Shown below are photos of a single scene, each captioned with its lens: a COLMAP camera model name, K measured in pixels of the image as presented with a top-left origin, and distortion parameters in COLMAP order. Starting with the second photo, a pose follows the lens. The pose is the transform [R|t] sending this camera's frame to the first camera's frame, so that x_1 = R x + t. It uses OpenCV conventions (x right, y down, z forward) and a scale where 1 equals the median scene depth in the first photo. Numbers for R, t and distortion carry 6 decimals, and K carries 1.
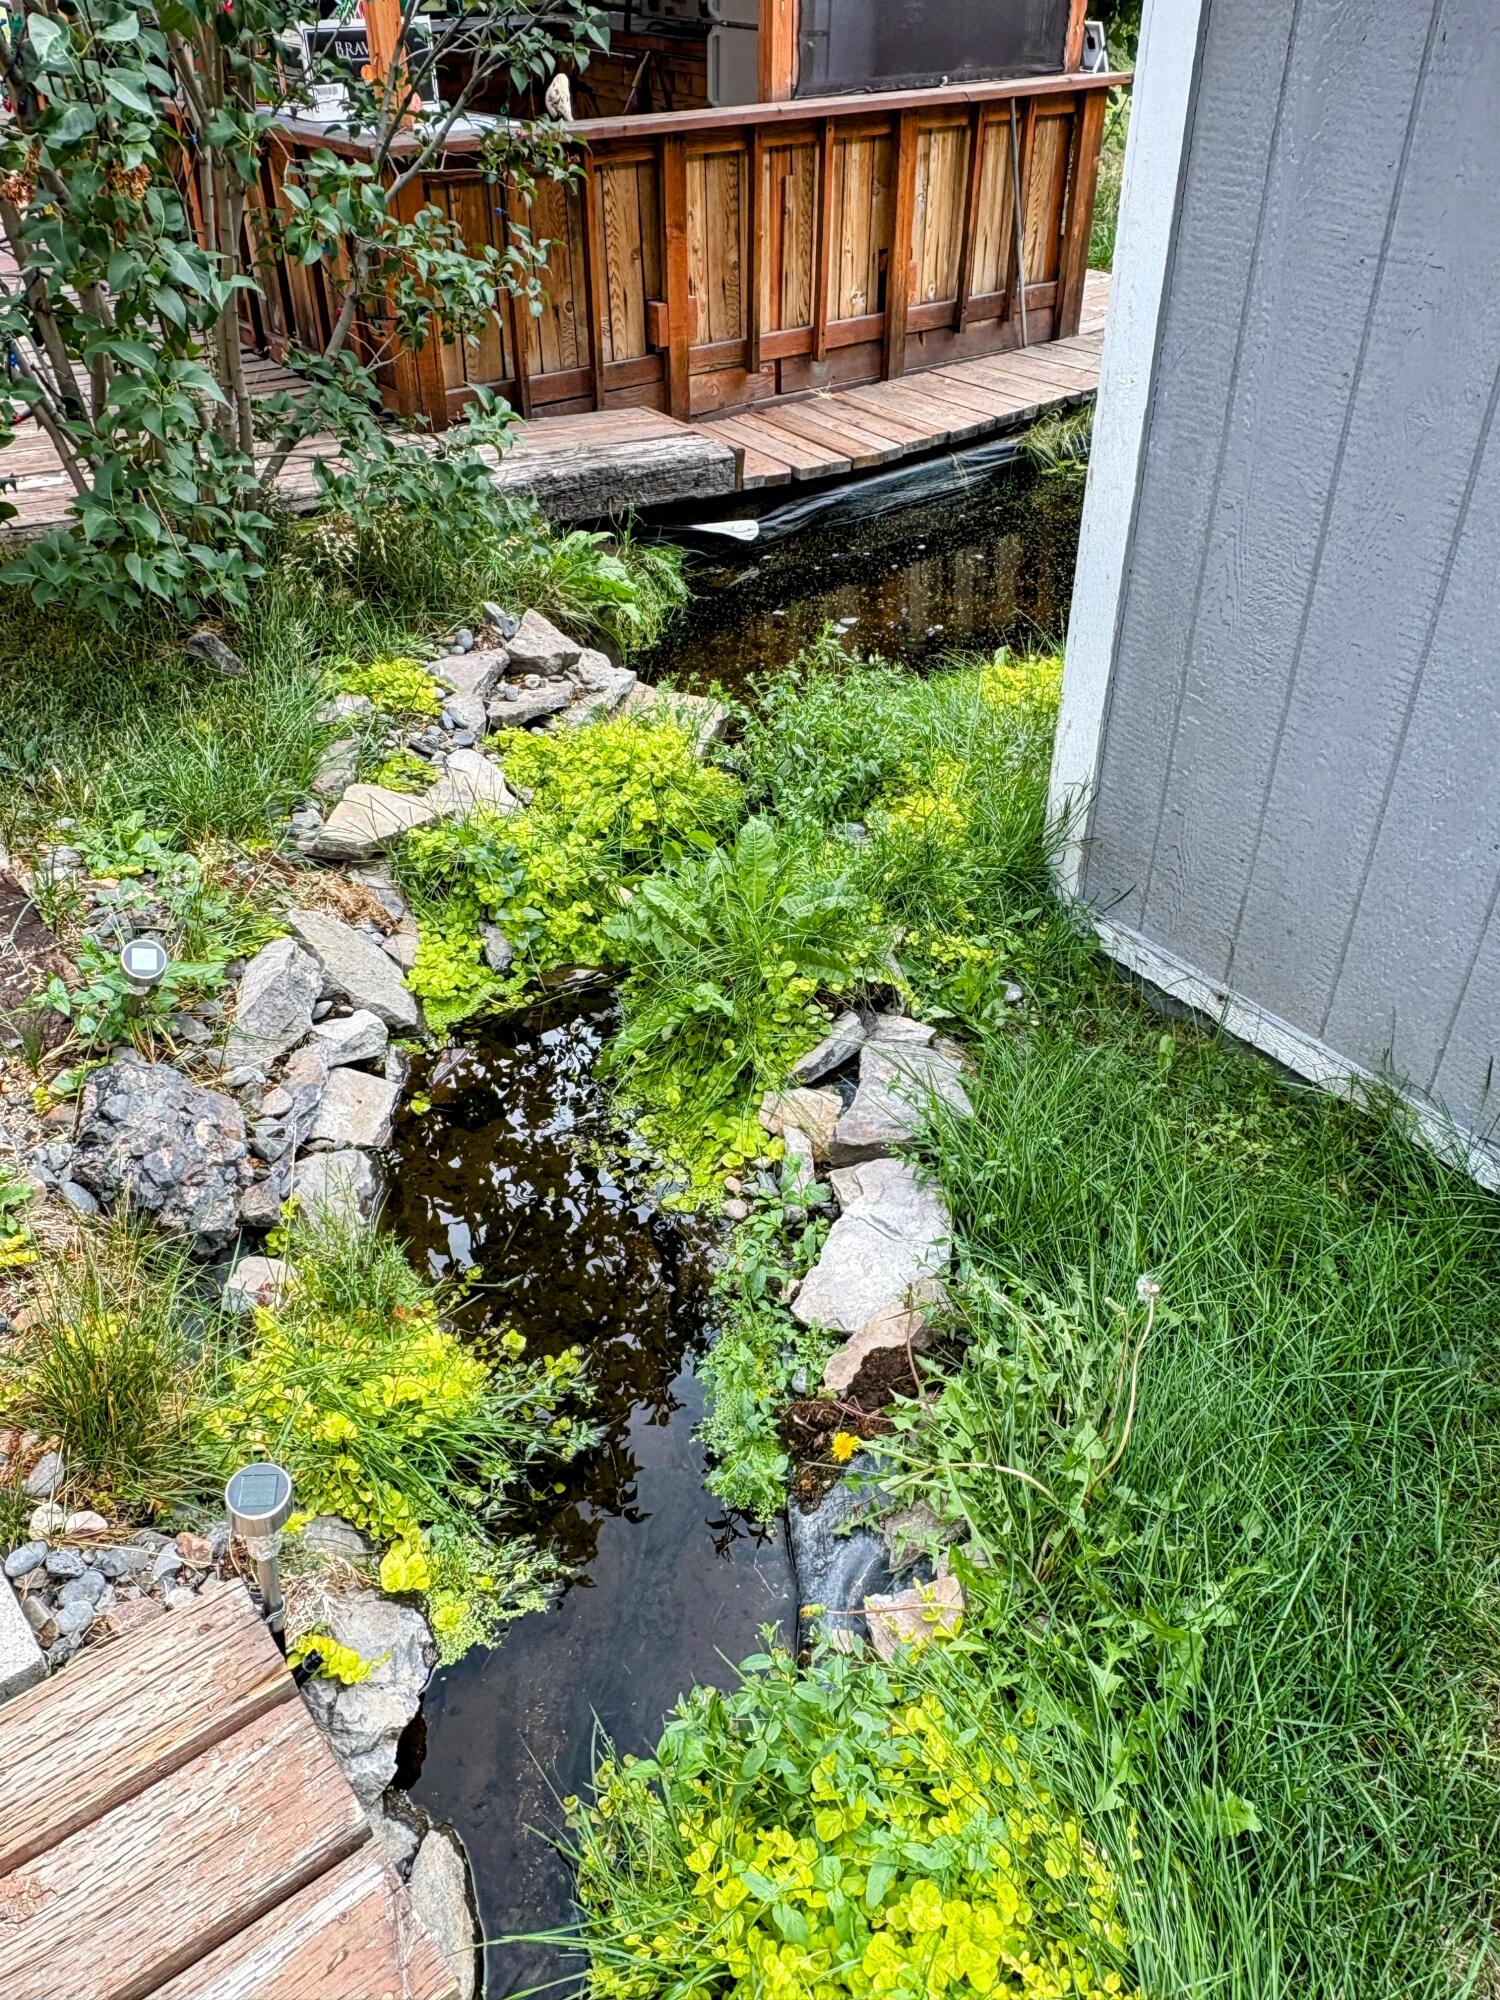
lens RADIAL K [[1501.1, 0, 755.1], [0, 1501.1, 998.1], [0, 0, 1]] dist [-0.004723, -0.001484]
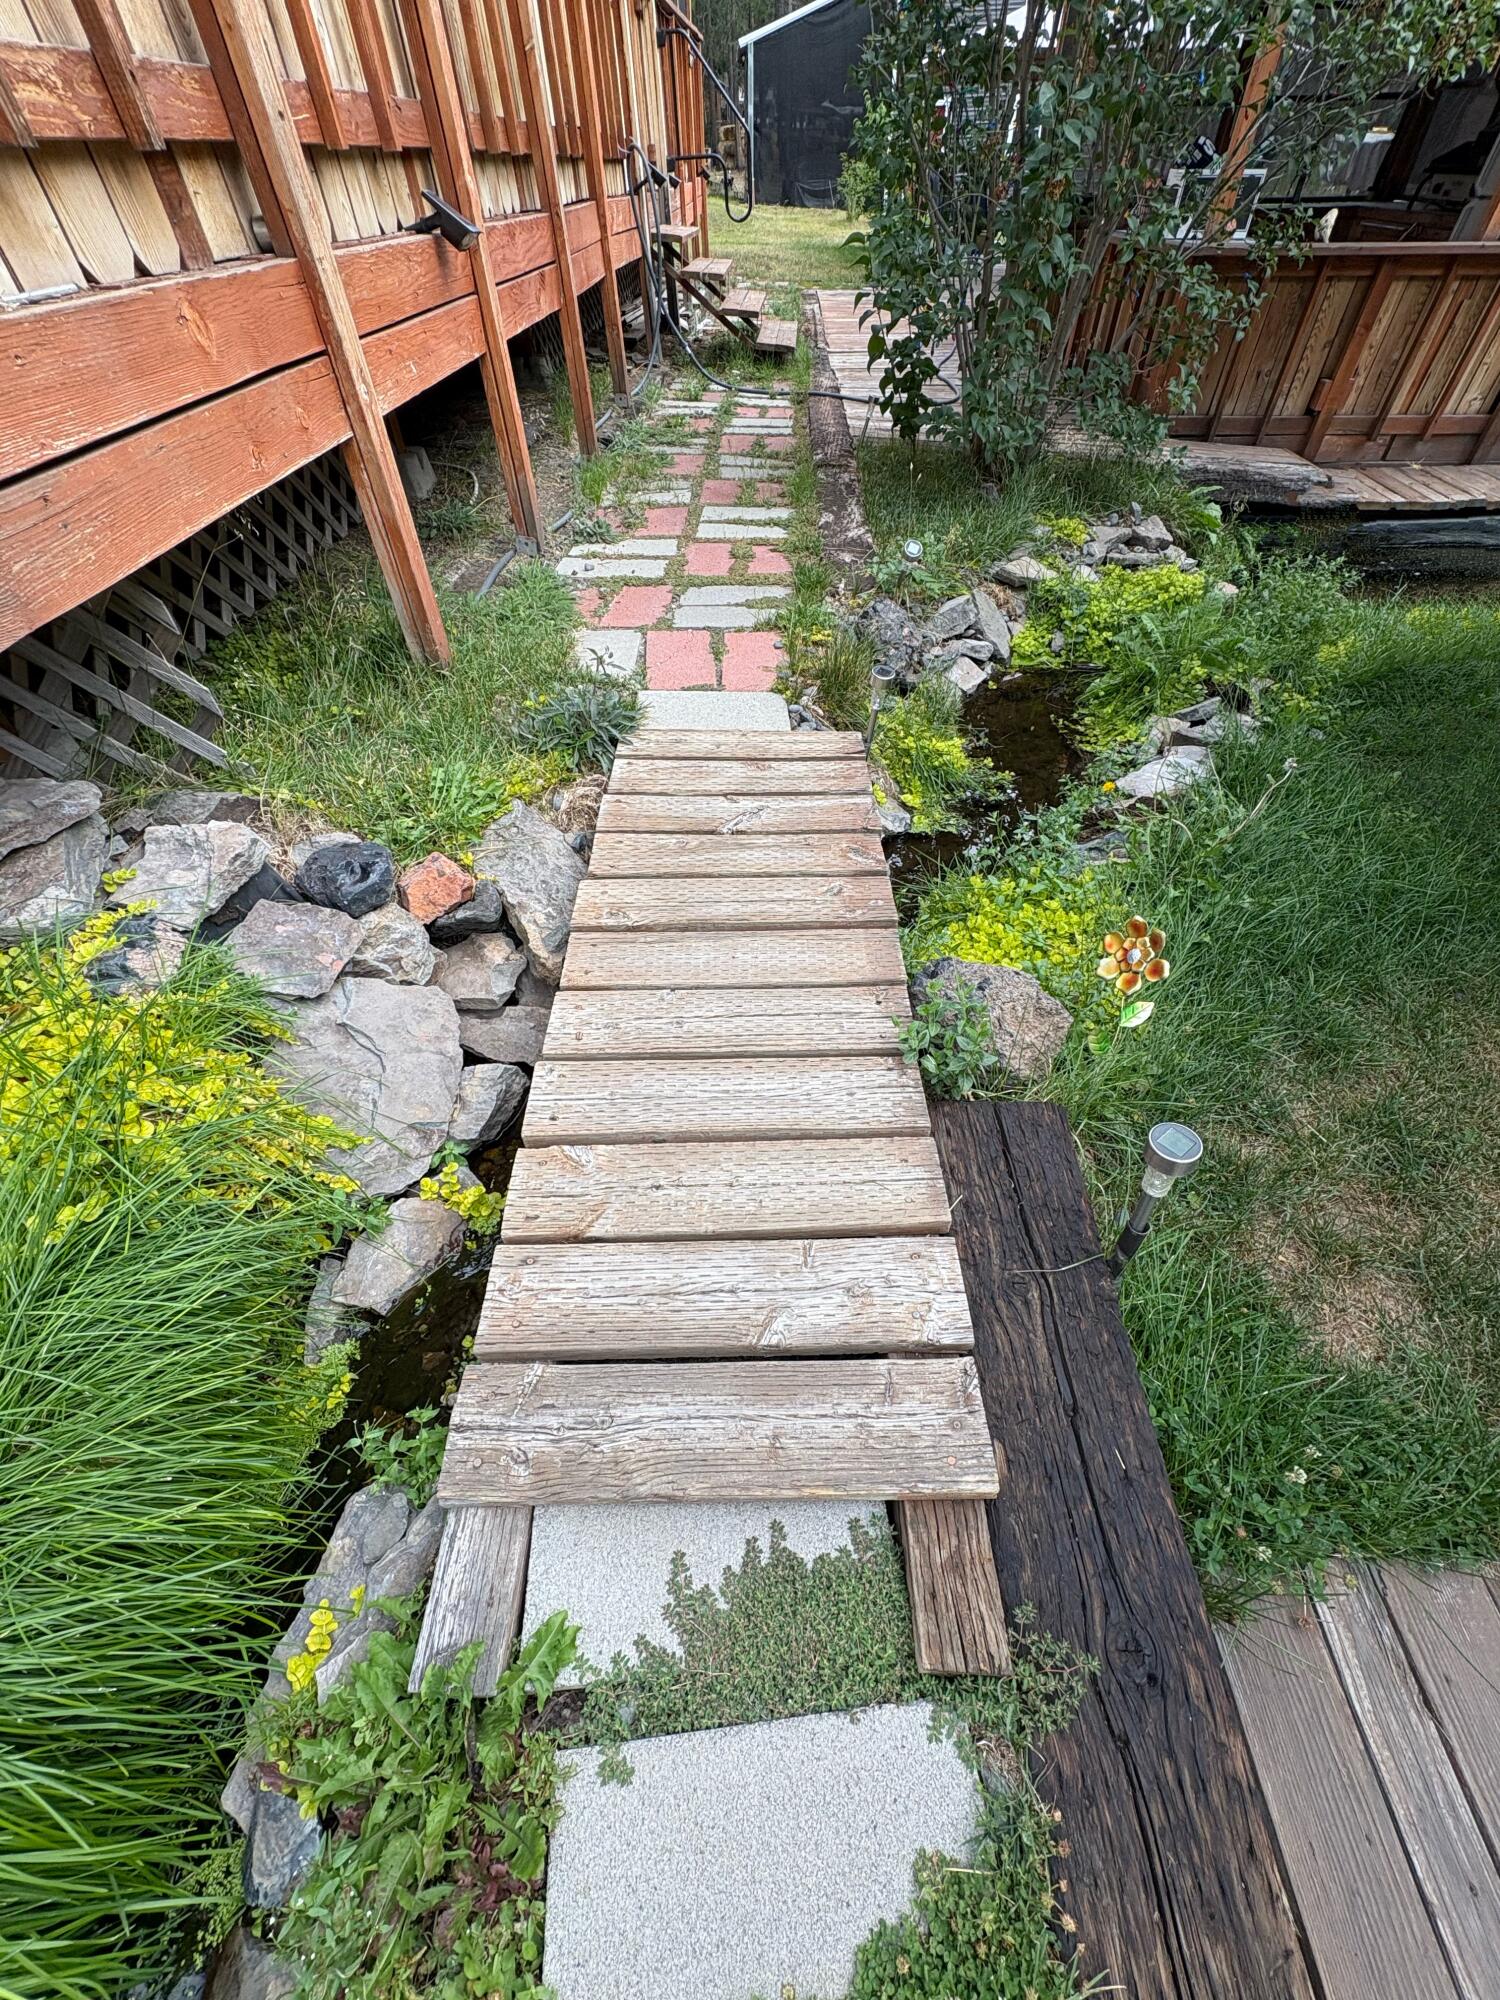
lens RADIAL K [[781.8, 0, 756.8], [0, 781.8, 996.8], [0, 0, 1]] dist [-0.001674, -0.000065]
pose [[0.801722, 0.431313, -0.413775, 0.080338], [-0.350273, 0.899994, 0.259458, 0.144056], [0.484303, -0.063079, 0.872623, -0.092591]]
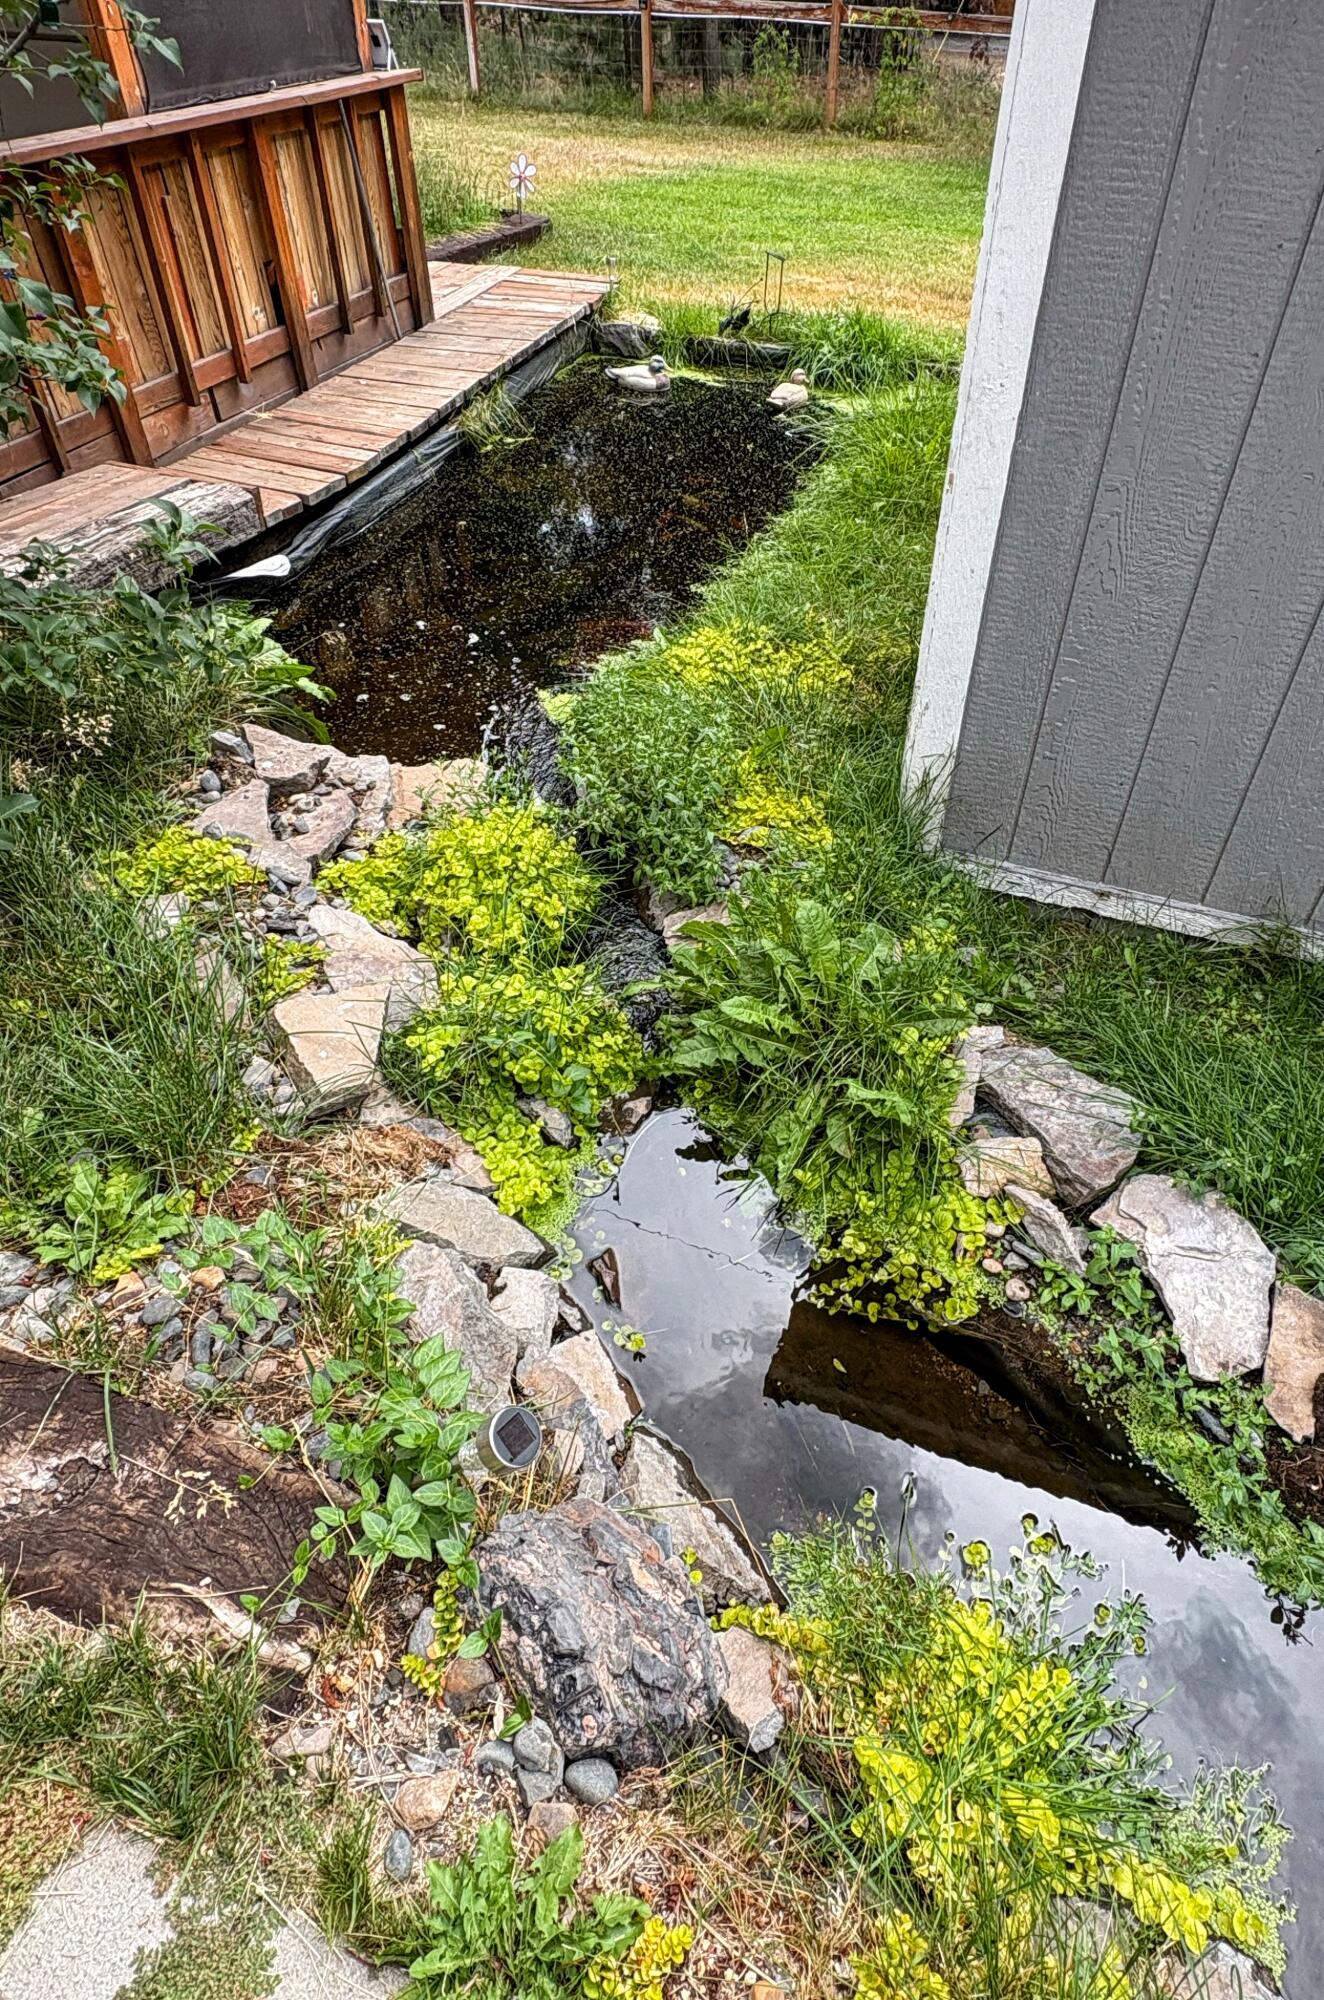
lens RADIAL K [[1136.2, 0, 708.8], [0, 1136.2, 938.5], [0, 0, 1]] dist [-0.002477, 0.000695]
pose [[0.831729, -0.364187, 0.419041, -0.178861], [0.319179, 0.931242, 0.175820, -0.119442], [-0.454260, -0.012486, 0.890782, 0.179413]]
